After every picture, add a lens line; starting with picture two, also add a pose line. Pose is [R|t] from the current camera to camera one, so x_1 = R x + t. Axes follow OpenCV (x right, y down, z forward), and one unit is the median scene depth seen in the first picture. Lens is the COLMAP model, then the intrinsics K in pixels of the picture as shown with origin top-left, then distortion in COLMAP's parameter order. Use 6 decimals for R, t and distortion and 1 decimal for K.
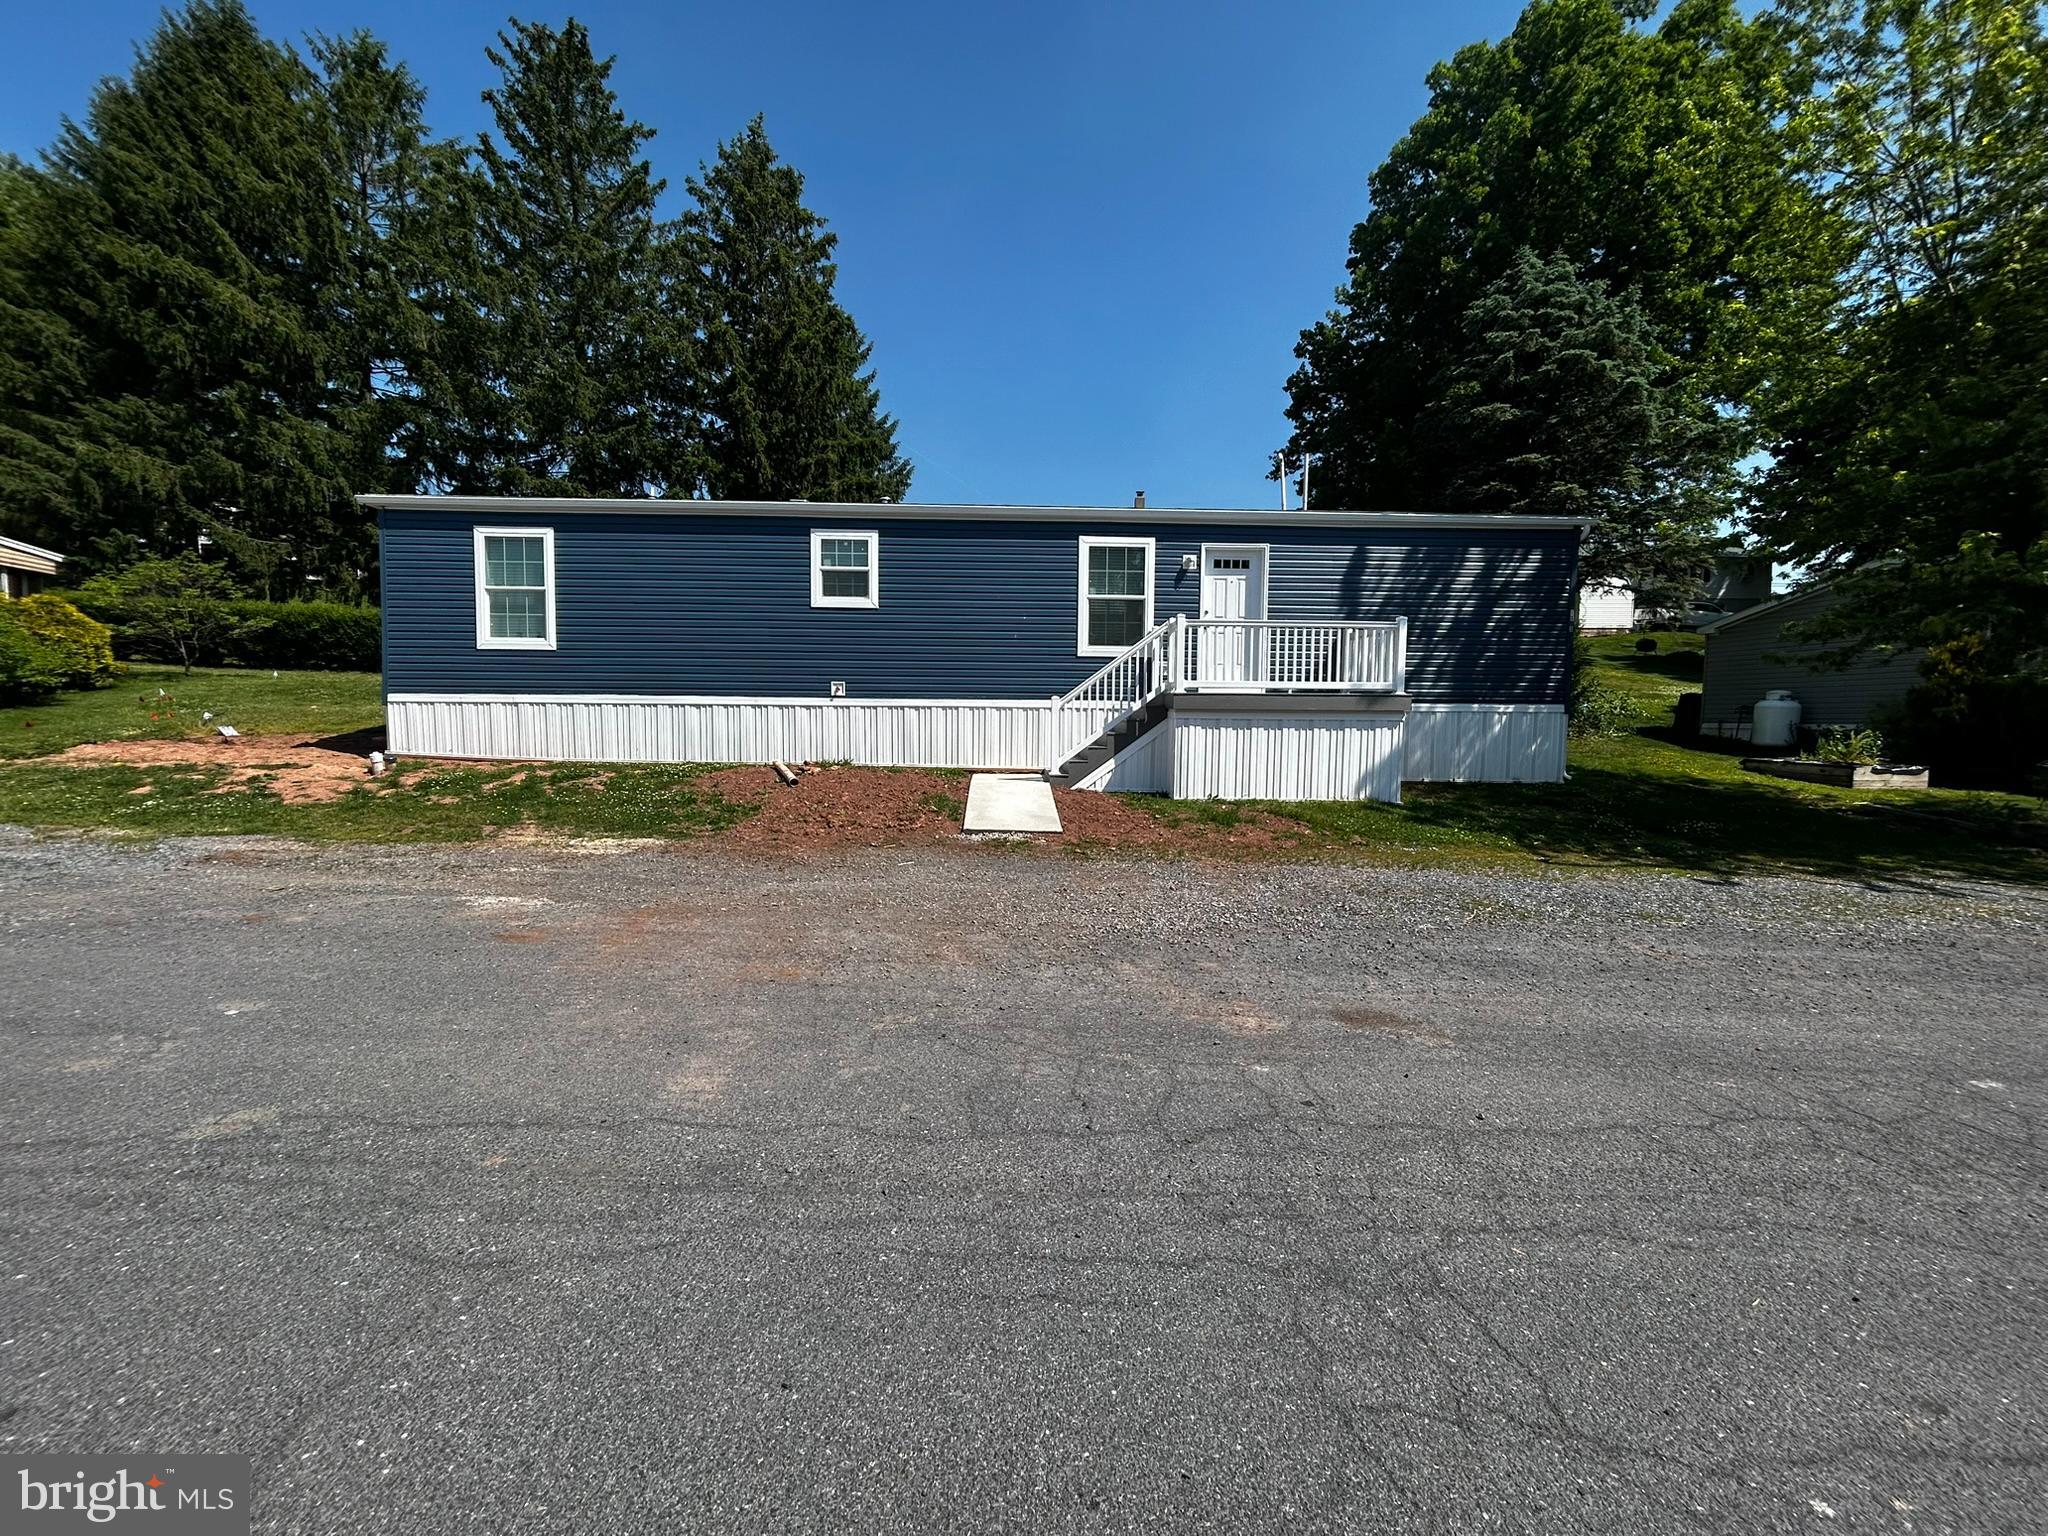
lens RADIAL K [[831.7, 0, 1015.9], [0, 831.7, 766.7], [0, 0, 1]] dist [0.007235, 0.000712]
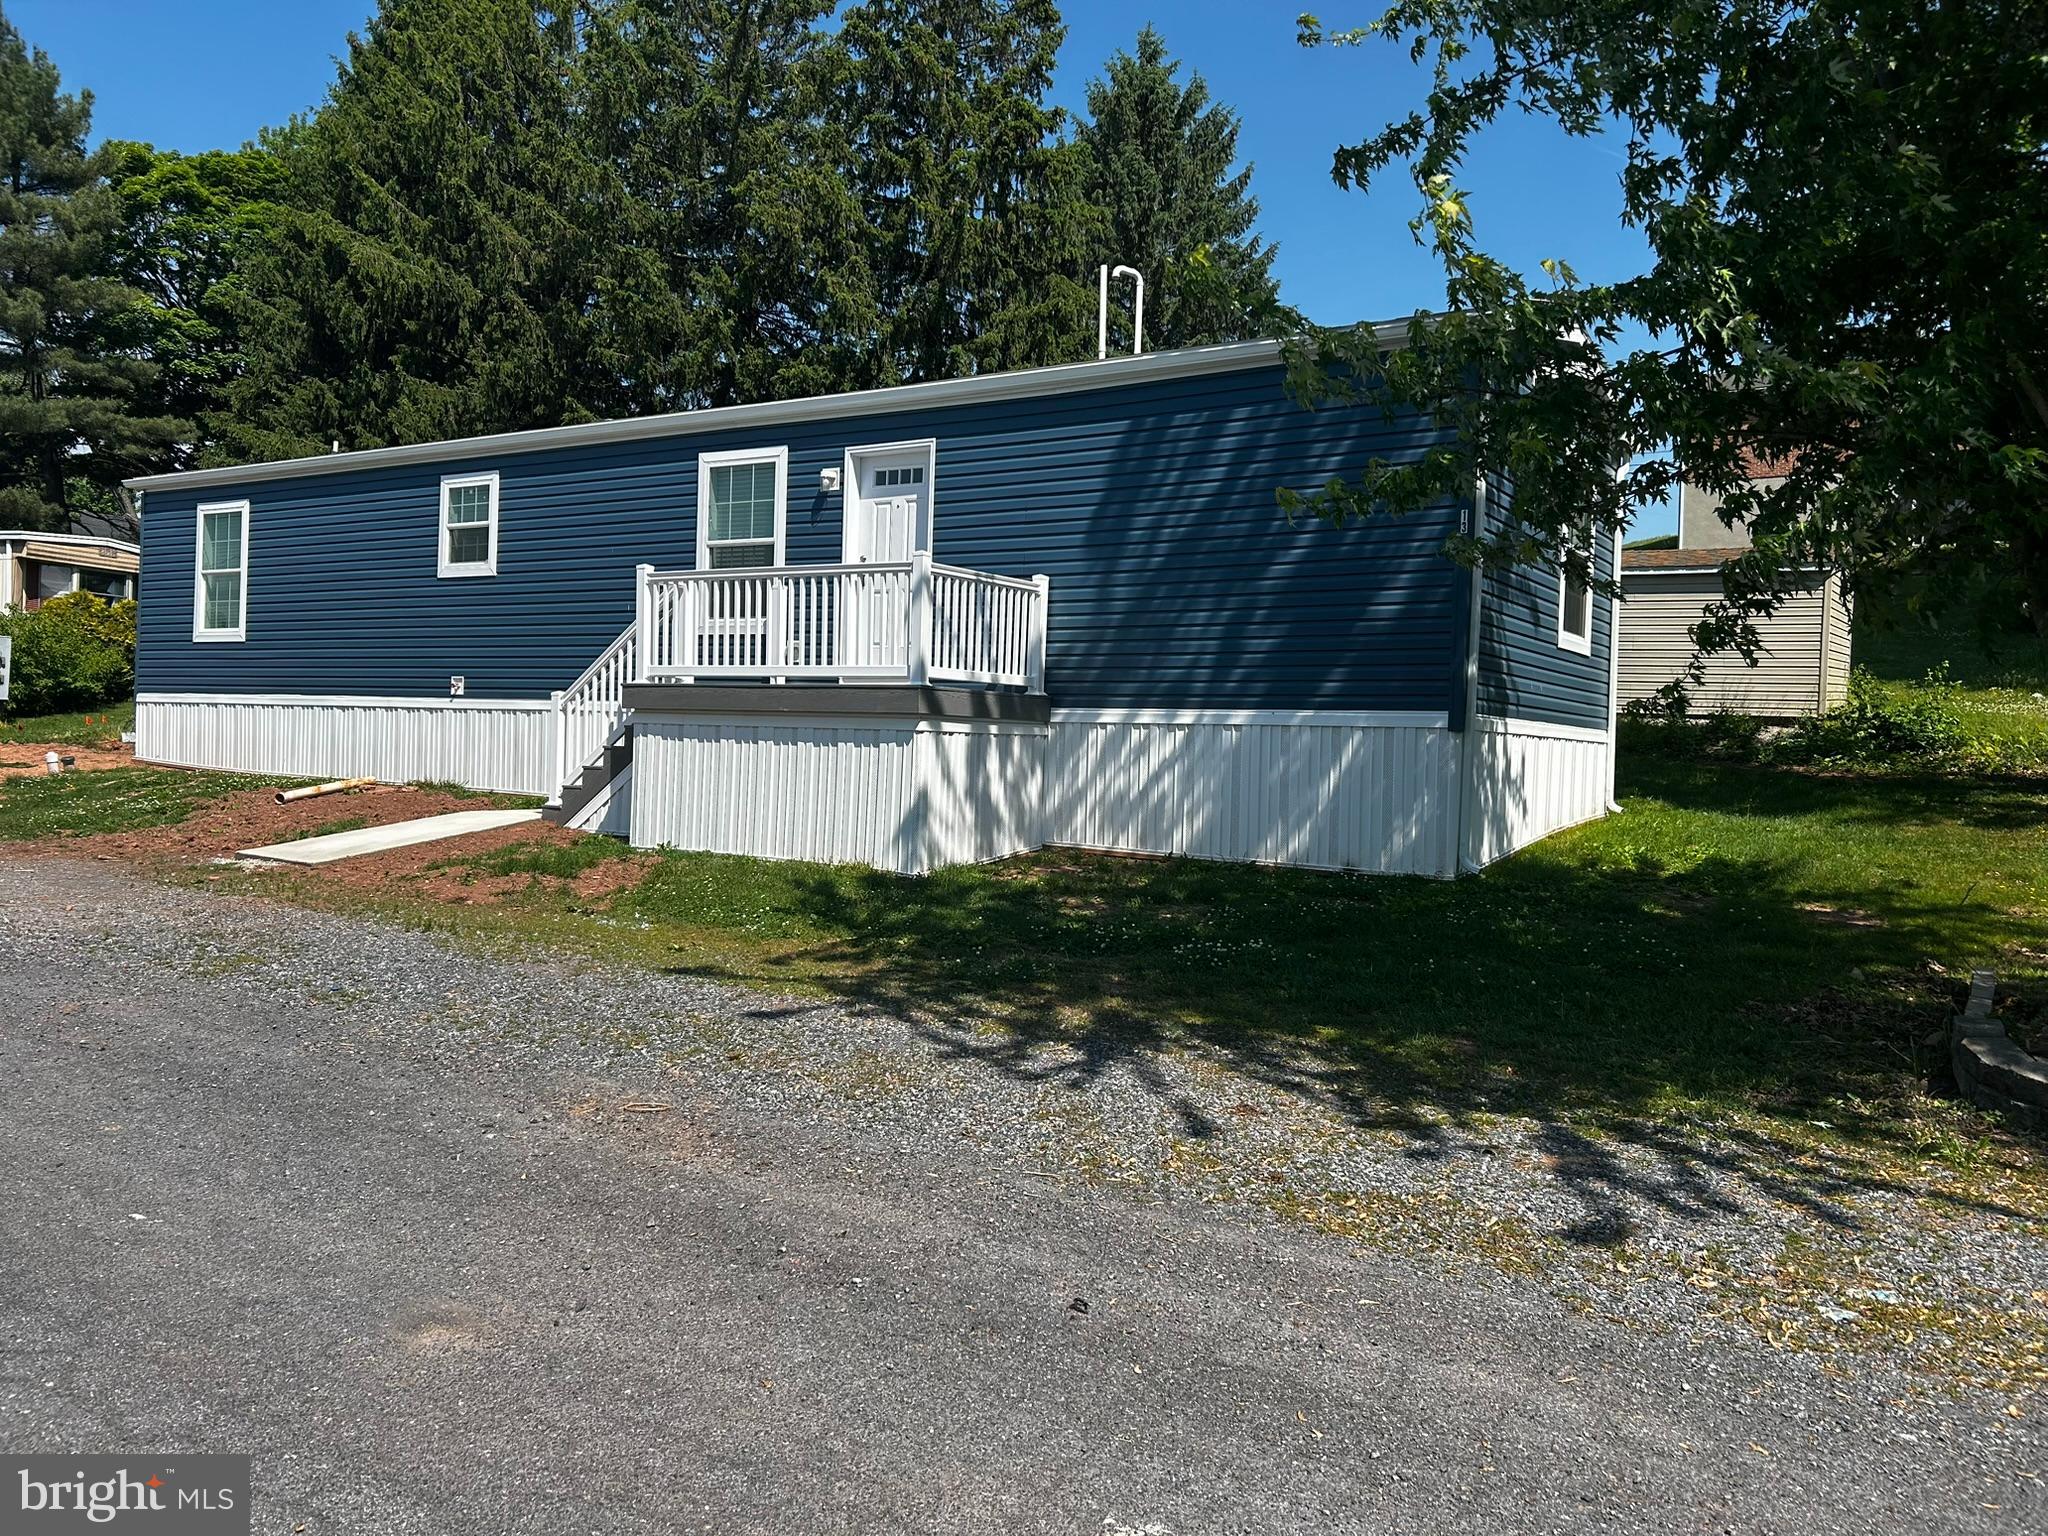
lens RADIAL K [[1542.2, 0, 1043.3], [0, 1542.2, 765.0], [0, 0, 1]] dist [0.065324, -0.052296]
pose [[0.825949, 0.023333, -0.563262, 1.018952], [-0.060967, 0.996980, -0.048101, 0.011698], [0.560439, 0.074069, 0.824877, 0.158500]]
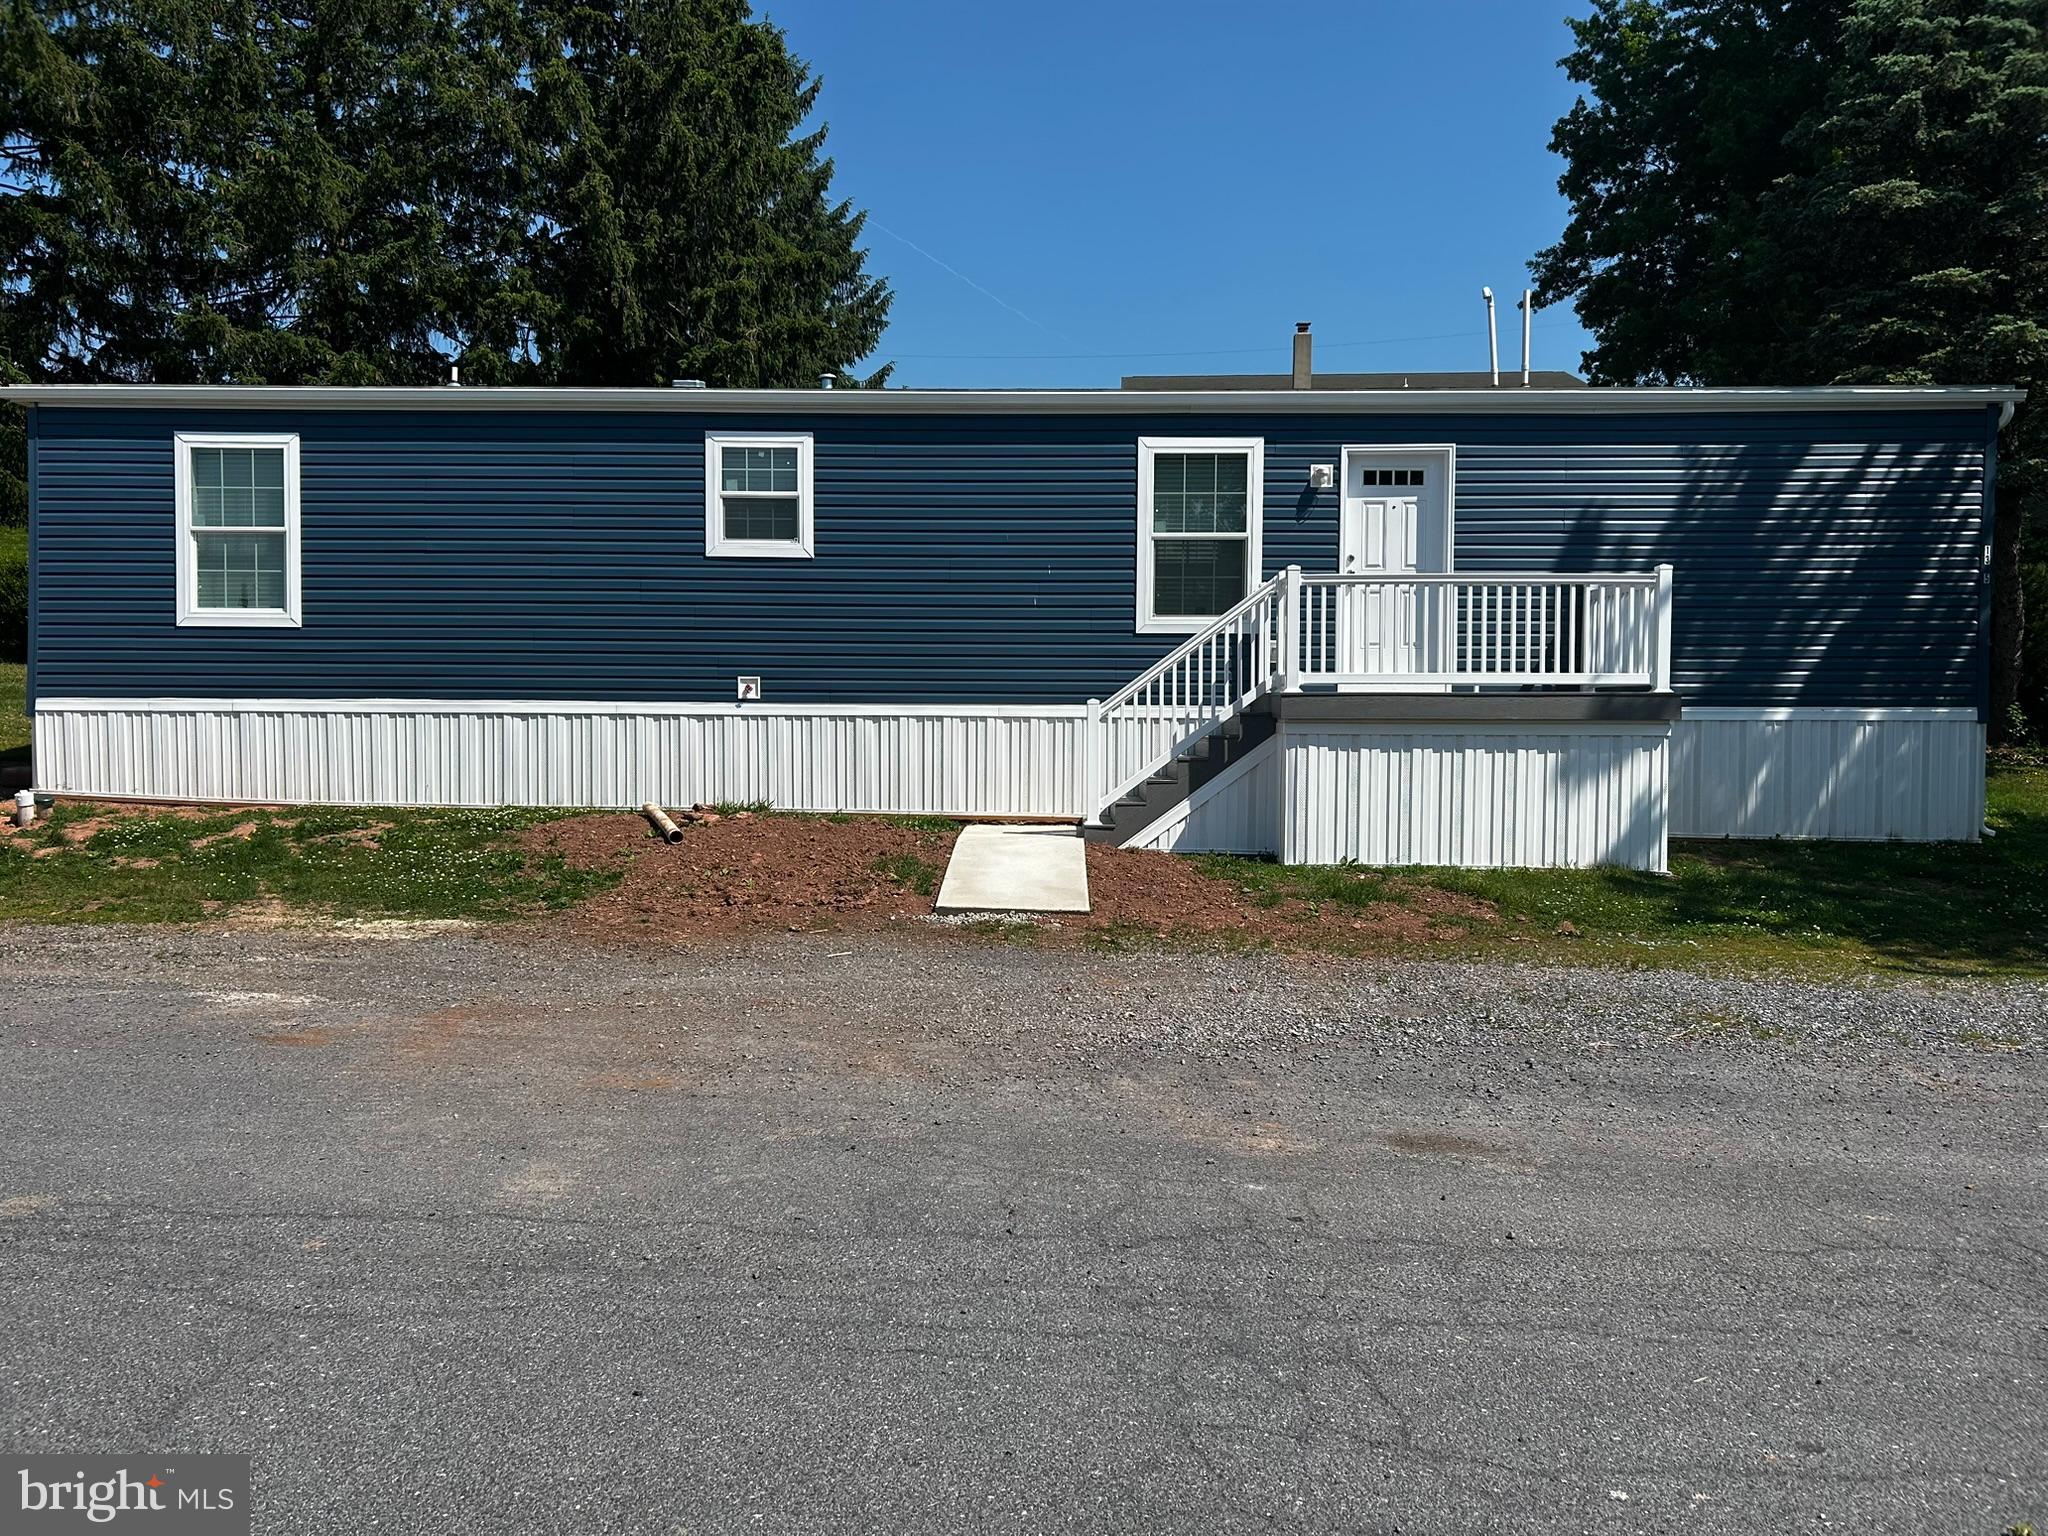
lens RADIAL K [[1542.2, 0, 1011.3], [0, 1542.2, 781.8], [0, 0, 1]] dist [0.065324, -0.052296]
pose [[0.998565, -0.001406, -0.053527, 0.043959], [-0.000045, 0.999633, -0.027092, 0.007635], [0.053545, 0.027055, 0.998199, -0.138455]]
